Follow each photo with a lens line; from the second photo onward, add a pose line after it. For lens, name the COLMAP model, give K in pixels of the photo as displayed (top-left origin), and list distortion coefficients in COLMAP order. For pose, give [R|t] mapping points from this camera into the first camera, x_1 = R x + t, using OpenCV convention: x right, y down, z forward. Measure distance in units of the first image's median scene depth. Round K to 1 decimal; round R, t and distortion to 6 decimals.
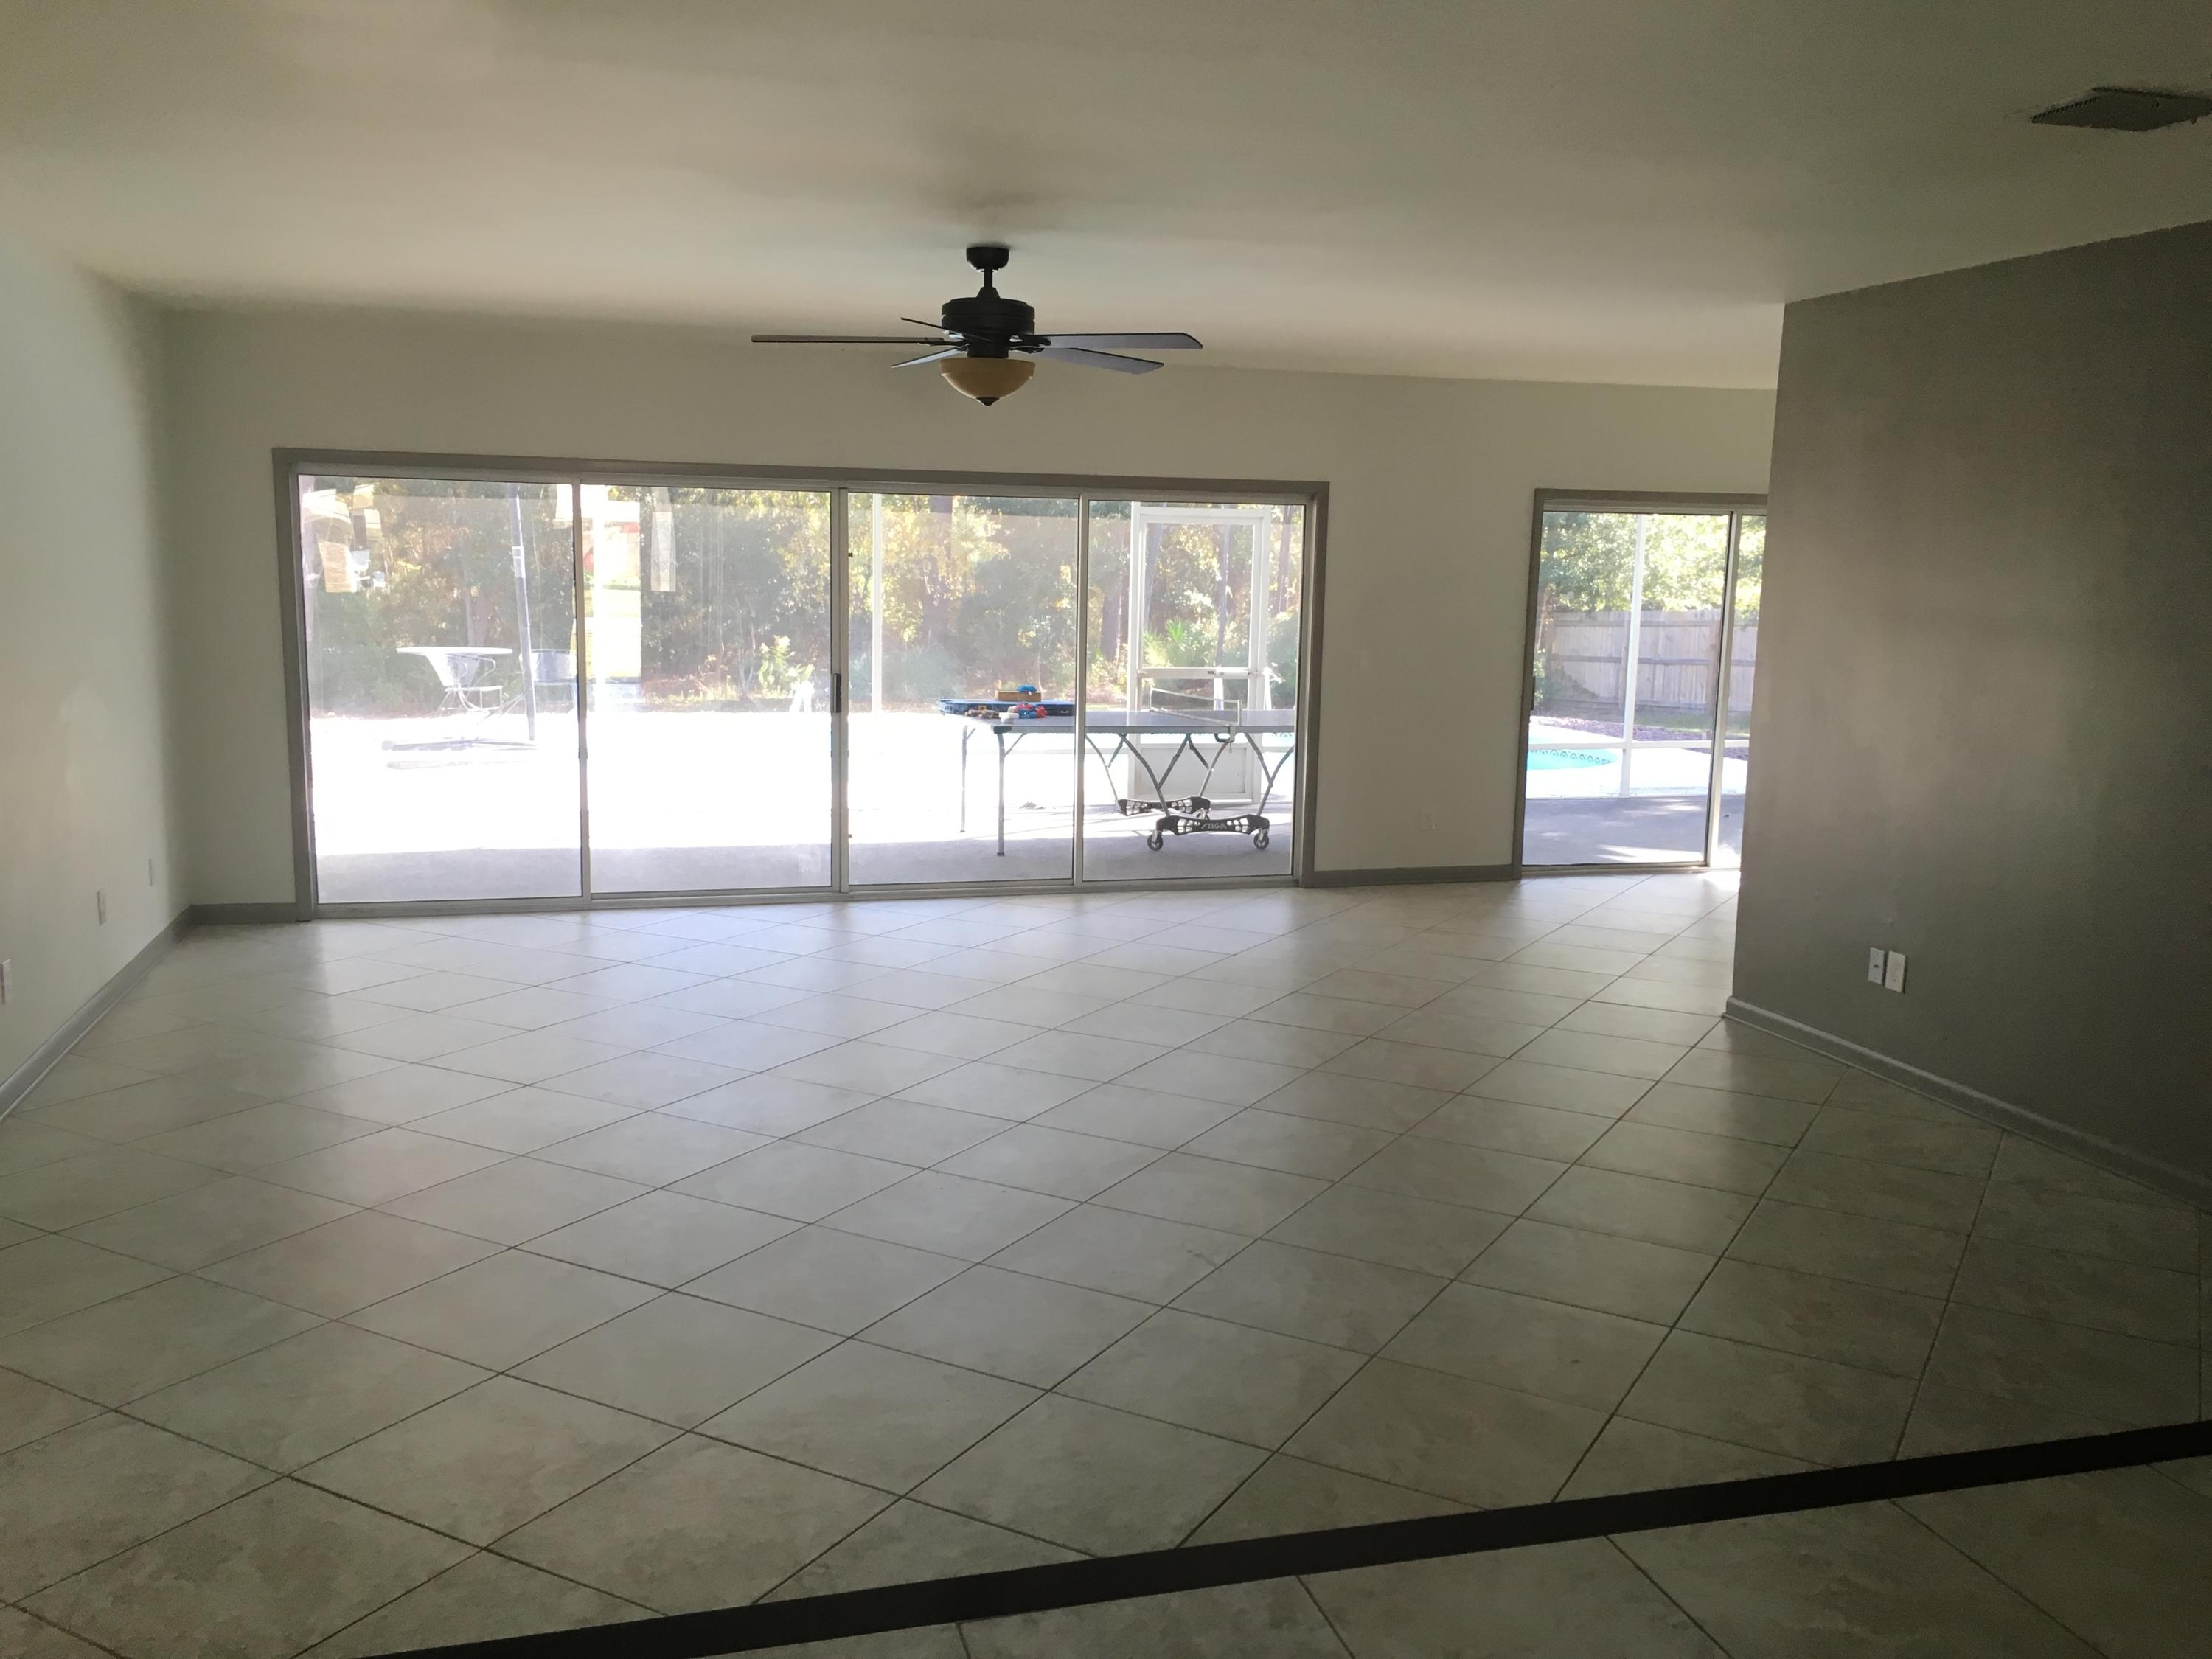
lens RADIAL K [[1893.1, 0, 1111.6], [0, 1893.1, 840.7], [0, 0, 1]] dist [0.050632, -0.020971]
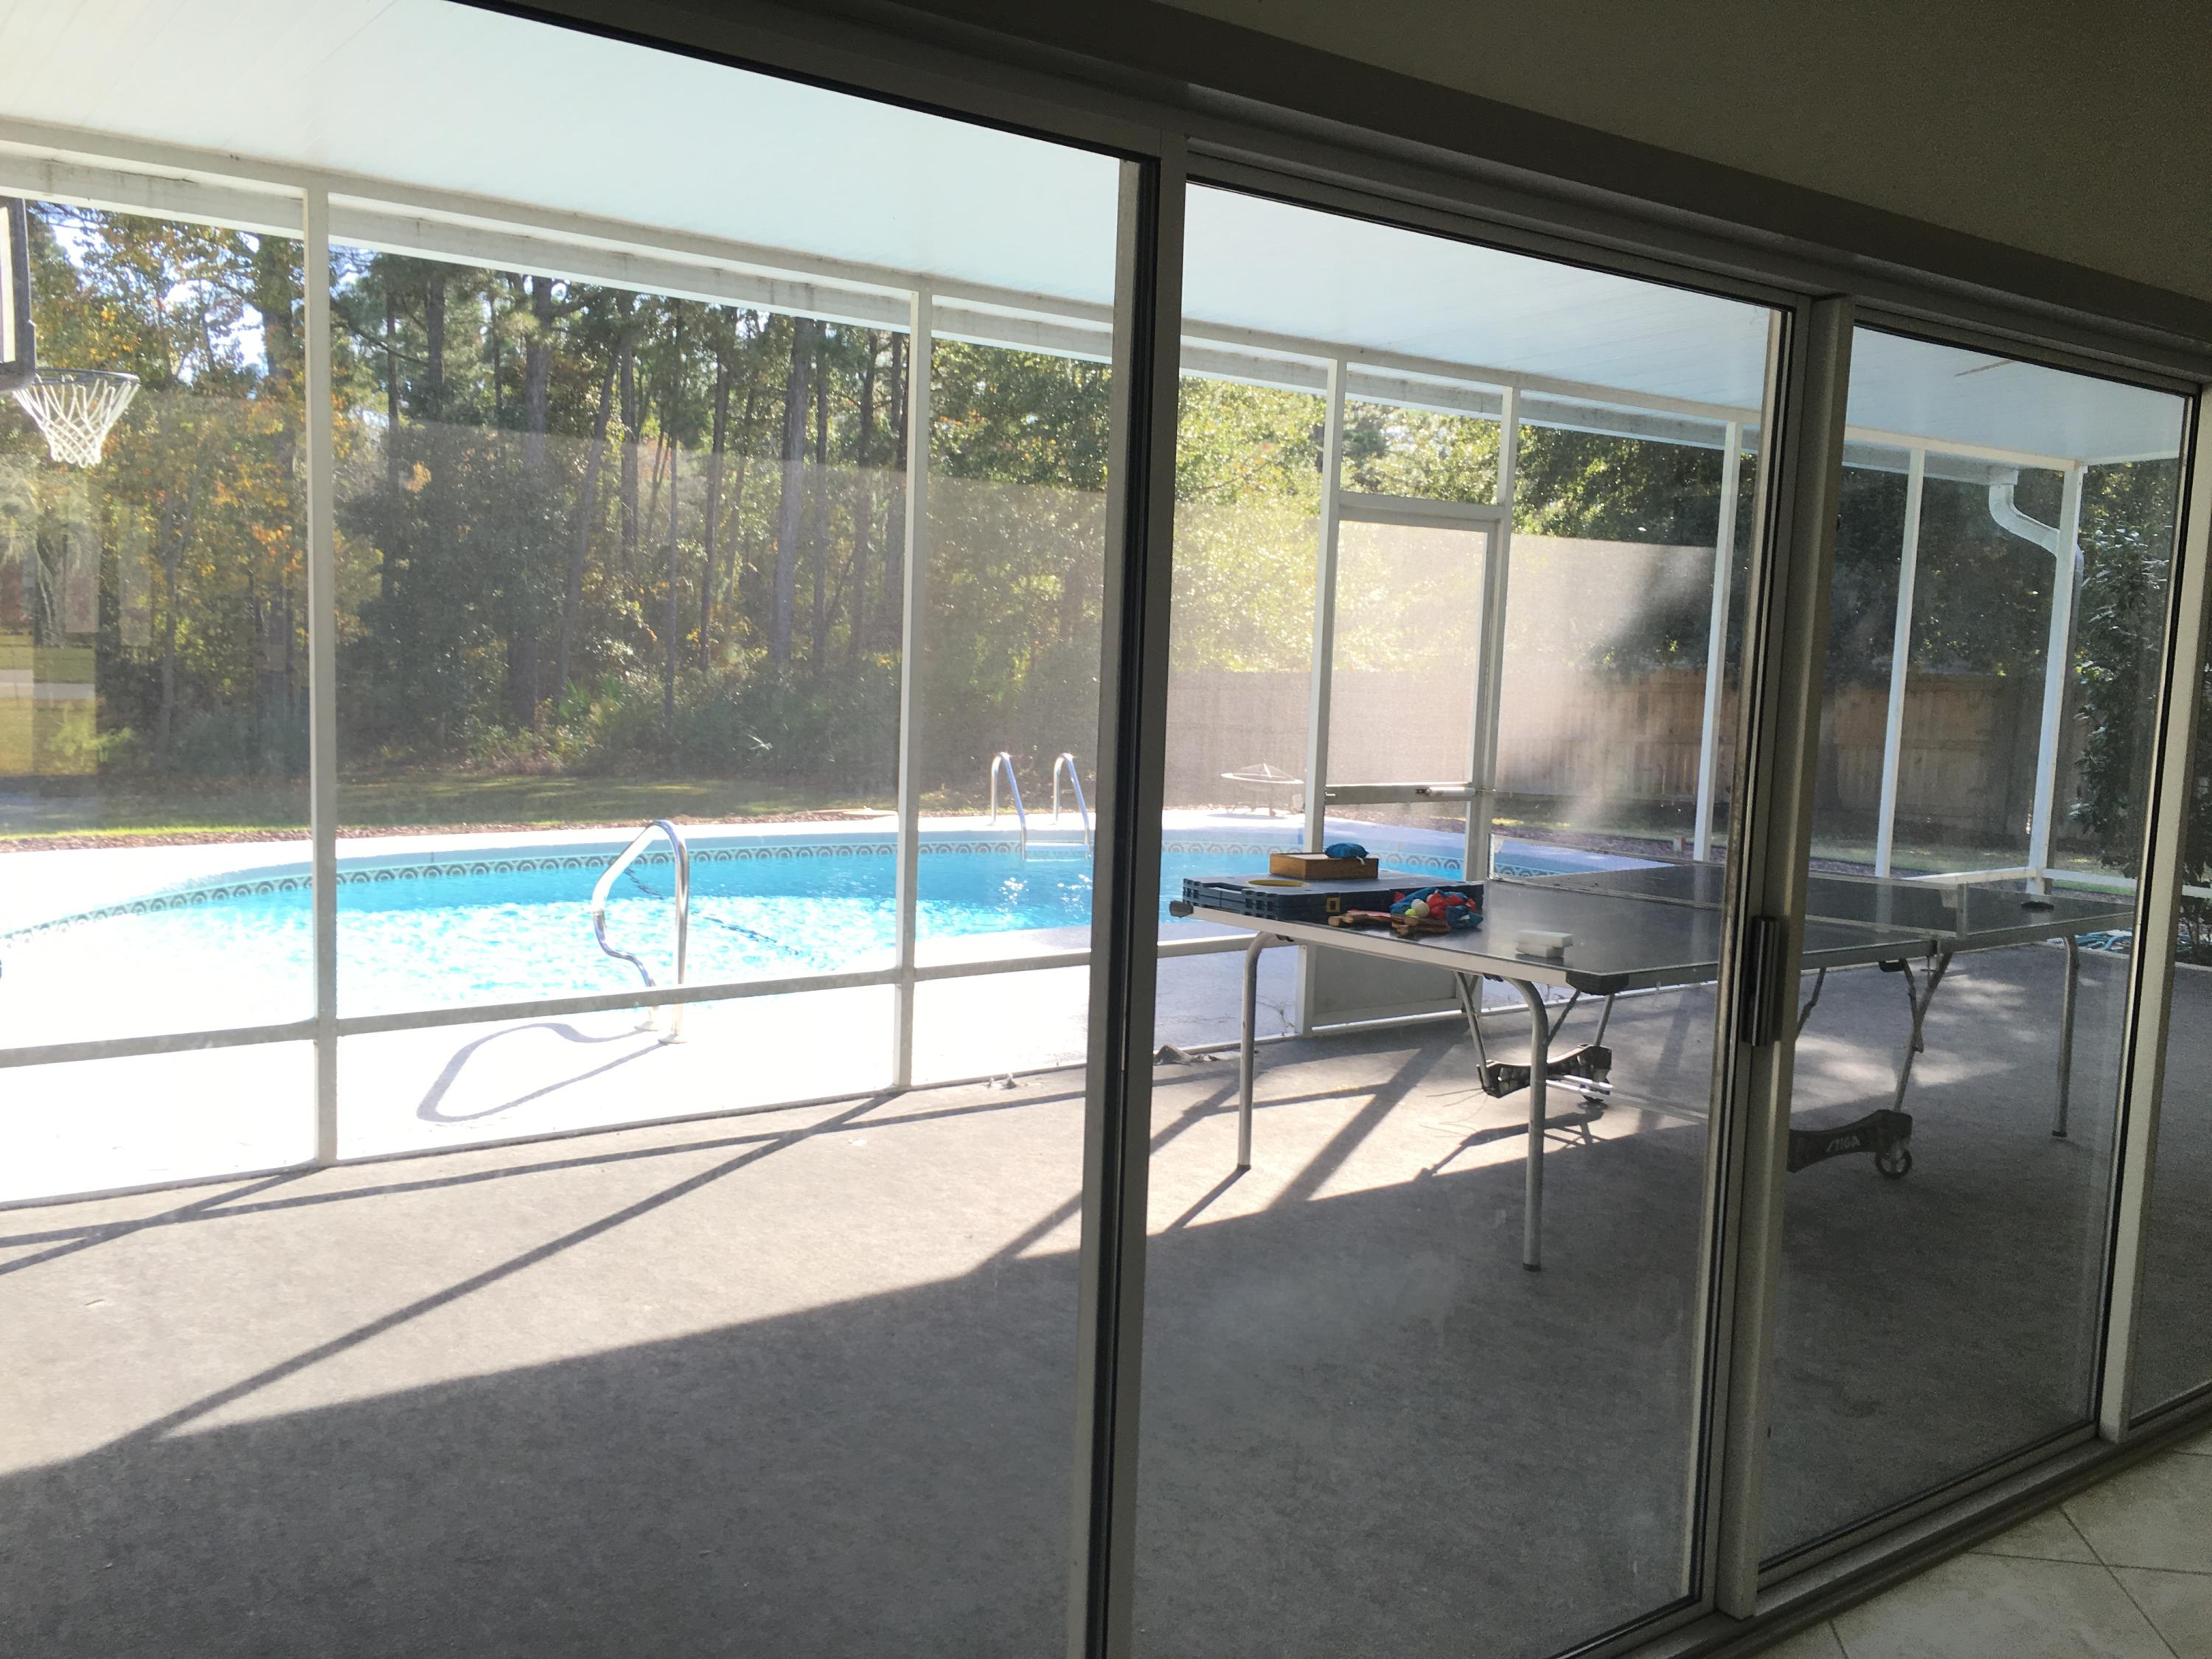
lens RADIAL K [[1893.1, 0, 1115.8], [0, 1893.1, 827.3], [0, 0, 1]] dist [0.050632, -0.020971]
pose [[0.931729, -0.022862, 0.362435, -0.357270], [0.034942, 0.999030, -0.026811, -0.100409], [-0.361471, 0.037644, 0.931623, 0.763008]]
